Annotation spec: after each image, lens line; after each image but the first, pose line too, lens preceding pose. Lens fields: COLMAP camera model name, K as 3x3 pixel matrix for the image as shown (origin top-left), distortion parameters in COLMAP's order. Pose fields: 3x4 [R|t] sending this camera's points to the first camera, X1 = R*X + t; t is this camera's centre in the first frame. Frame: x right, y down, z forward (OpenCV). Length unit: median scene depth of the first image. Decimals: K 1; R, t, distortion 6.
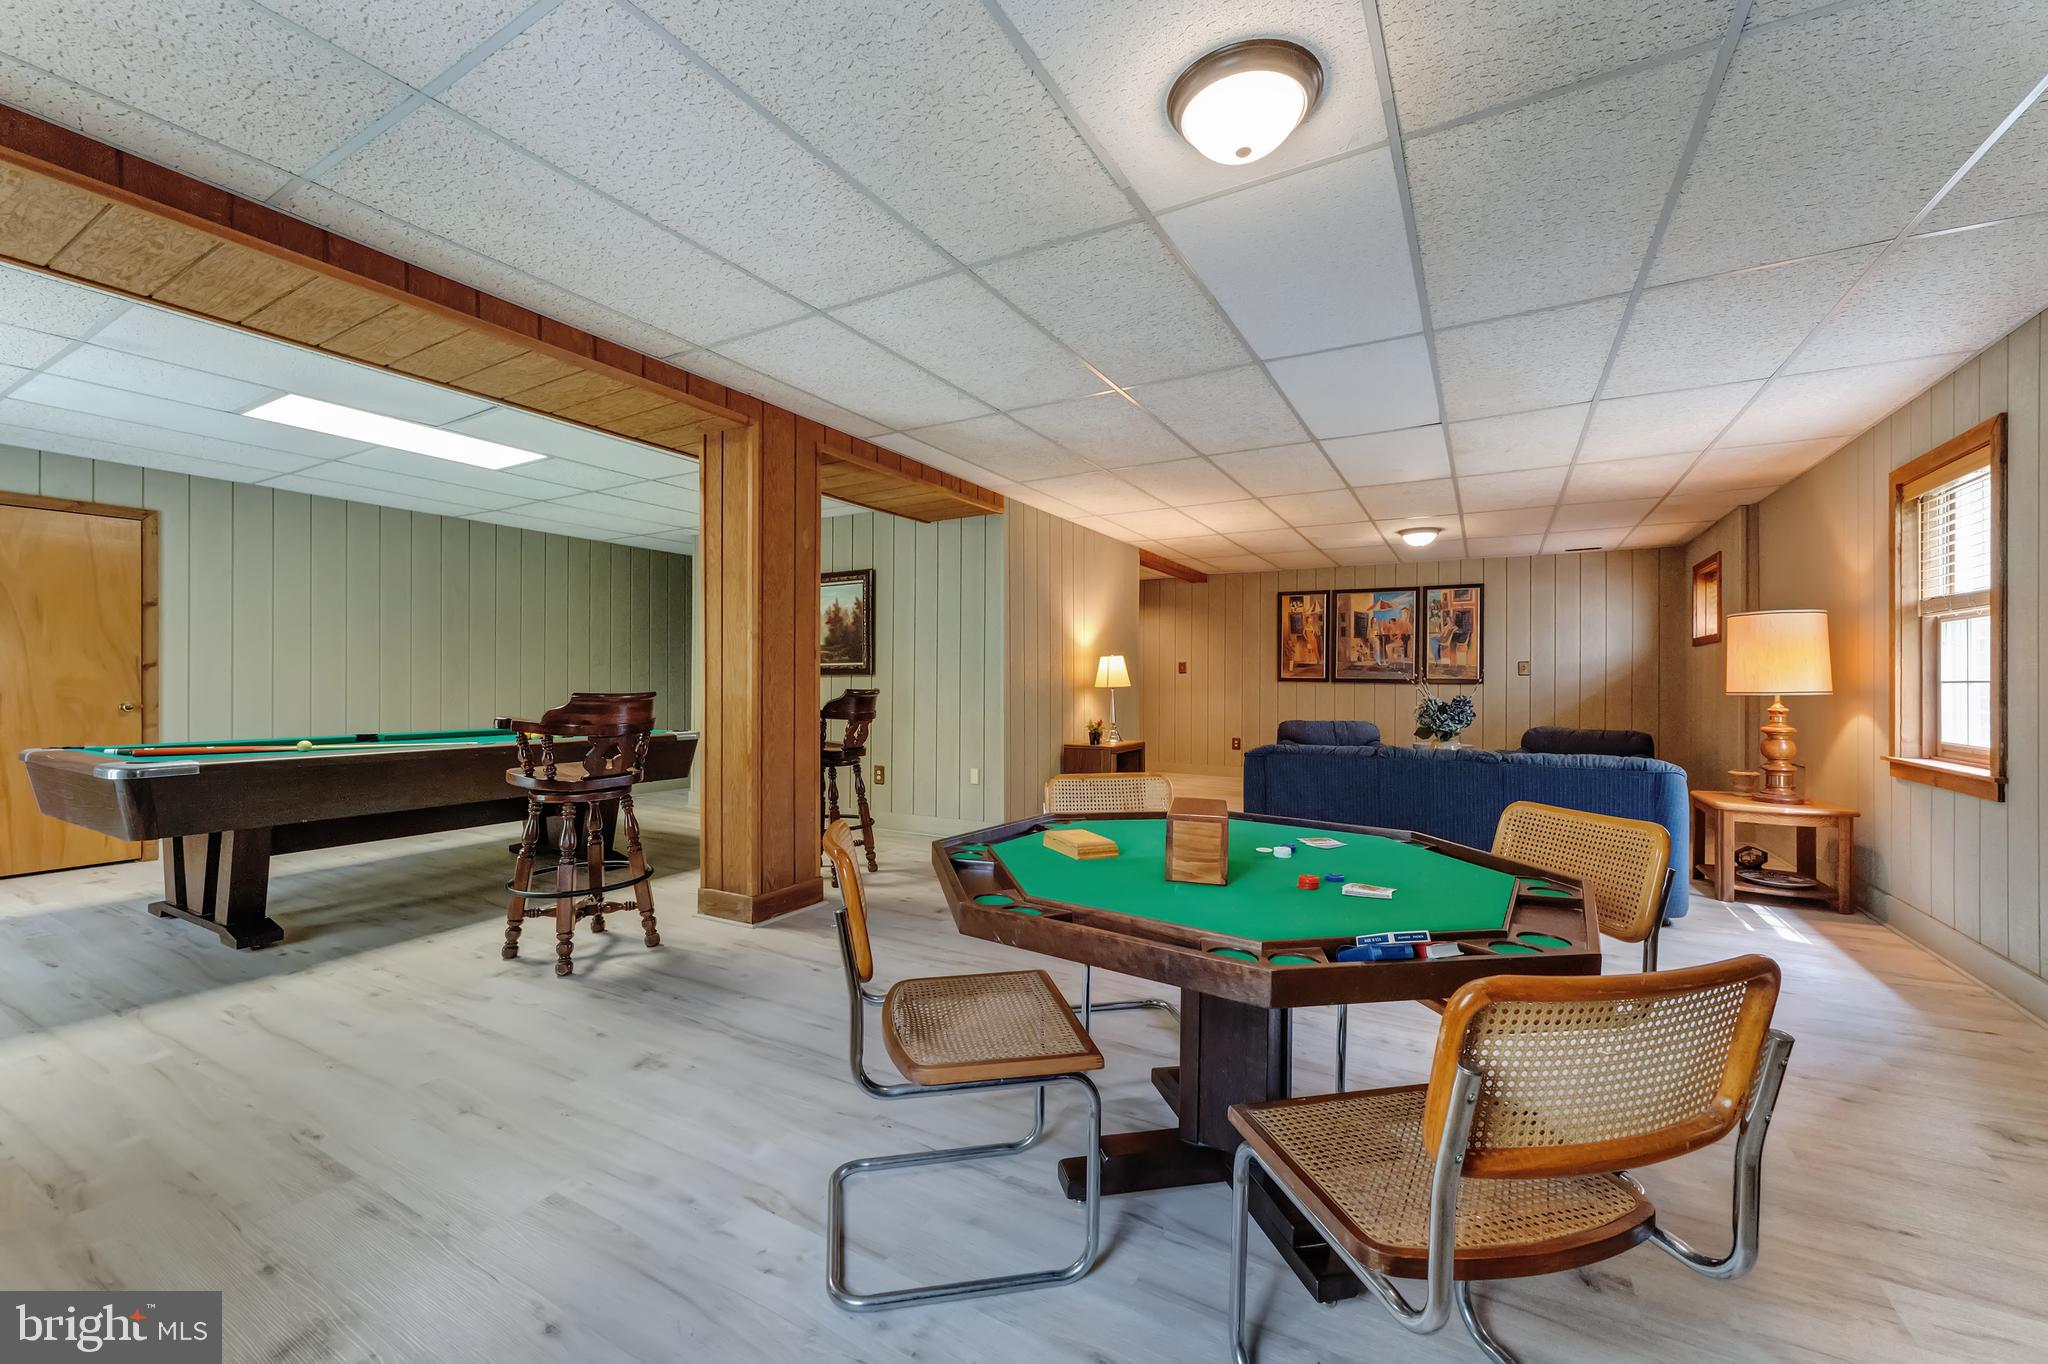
lens RADIAL K [[819.5, 0, 1019.2], [0, 819.5, 676.2], [0, 0, 1]] dist [0.000740, -0.000600]
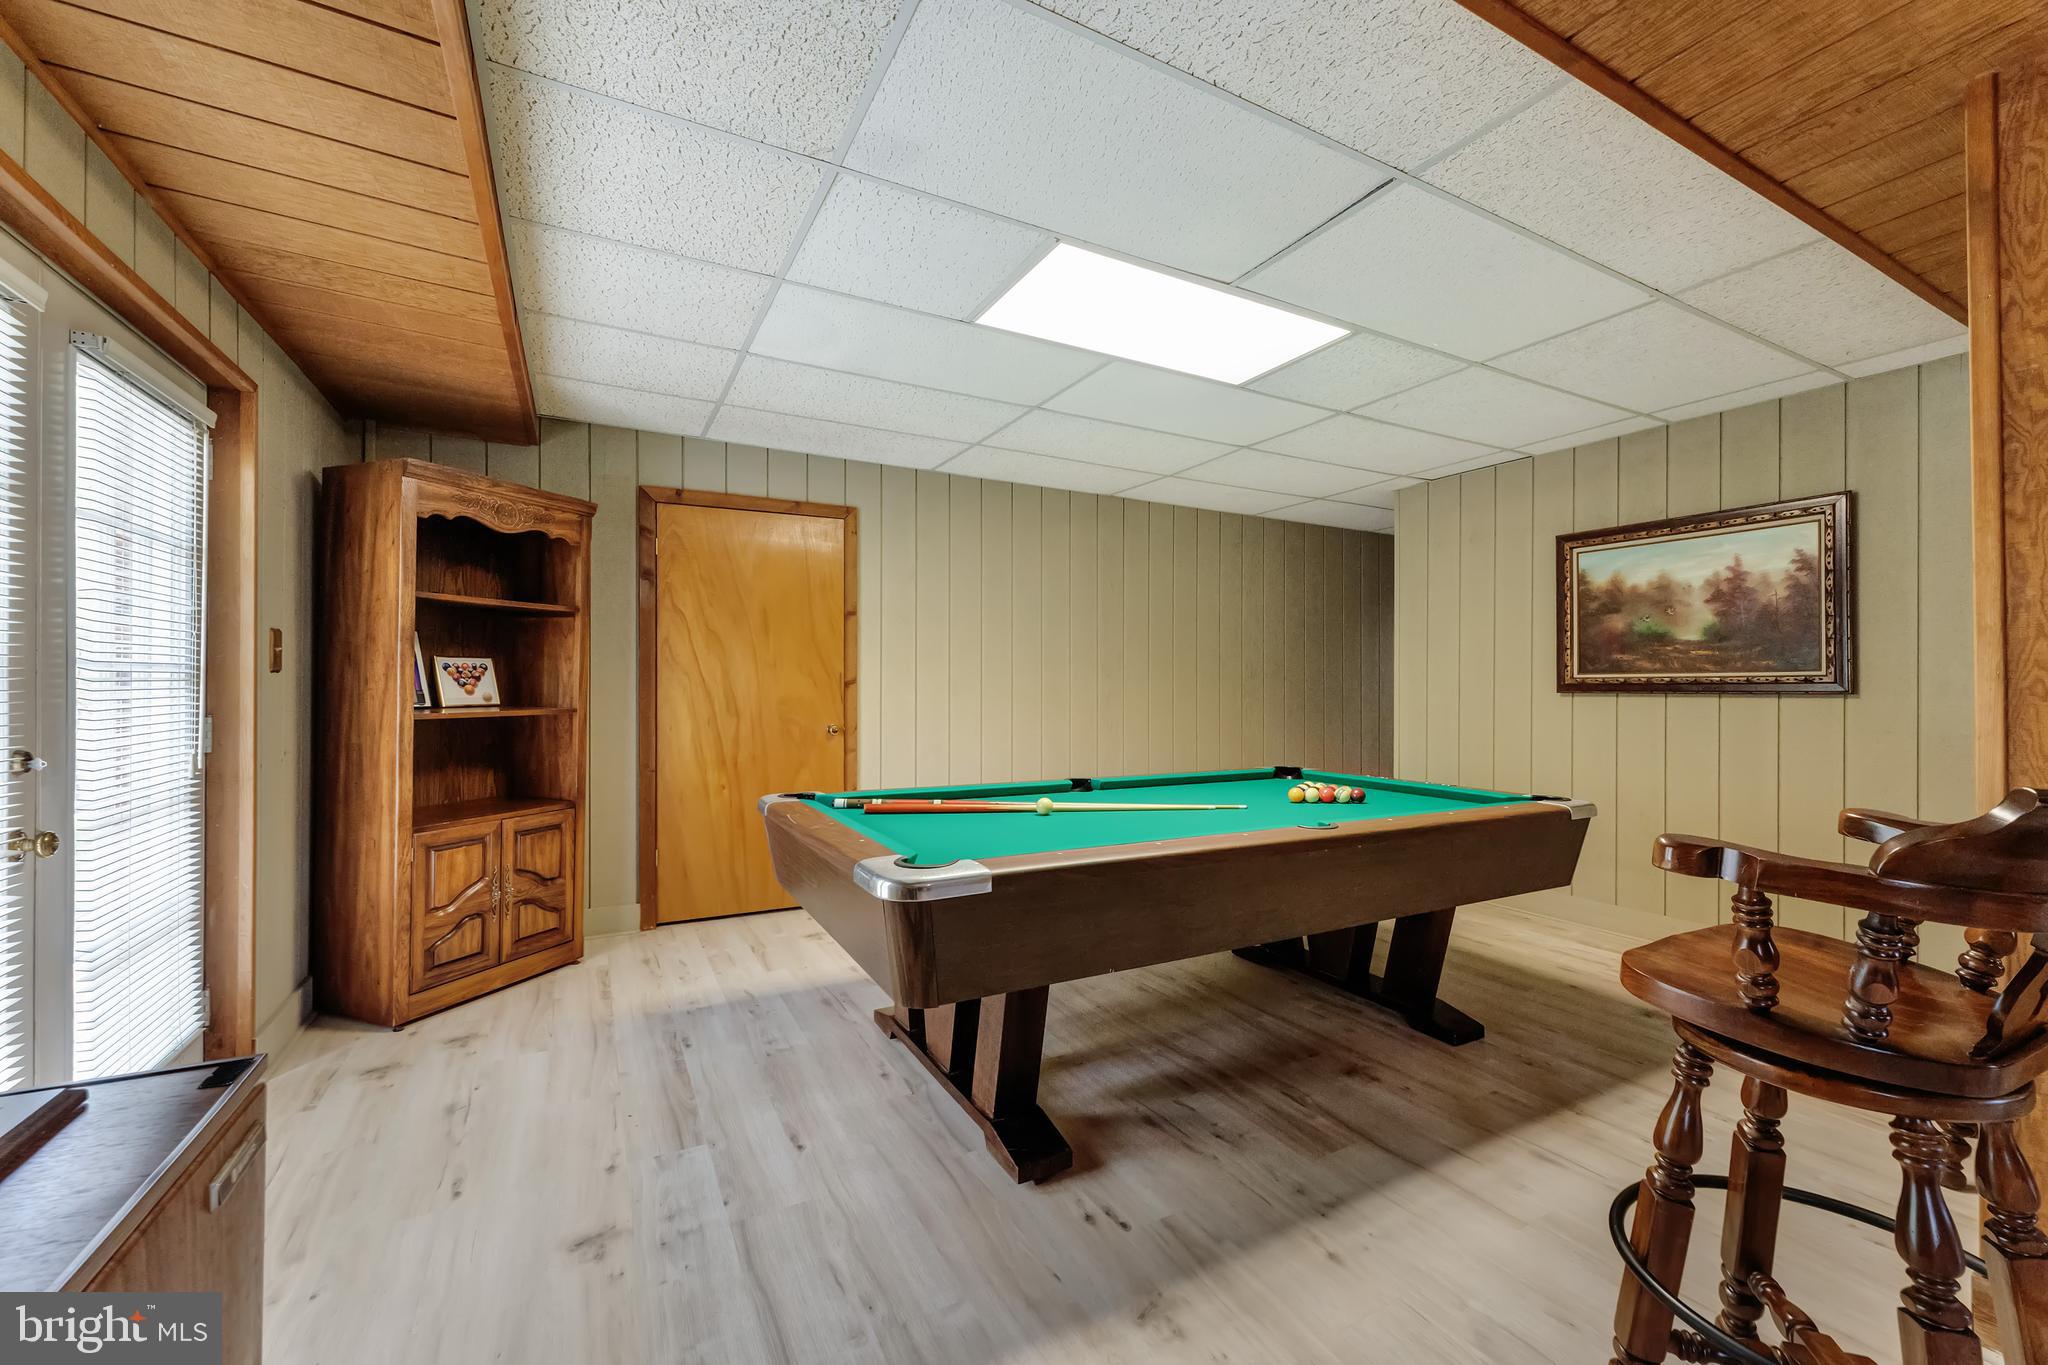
lens RADIAL K [[819.5, 0, 1017.5], [0, 819.5, 675.5], [0, 0, 1]] dist [0.000740, -0.000600]
pose [[0.848224, -0.005343, -0.529611, -0.440141], [0.002692, 0.999980, -0.005776, -0.015485], [0.529631, 0.003474, 0.848221, 0.345232]]
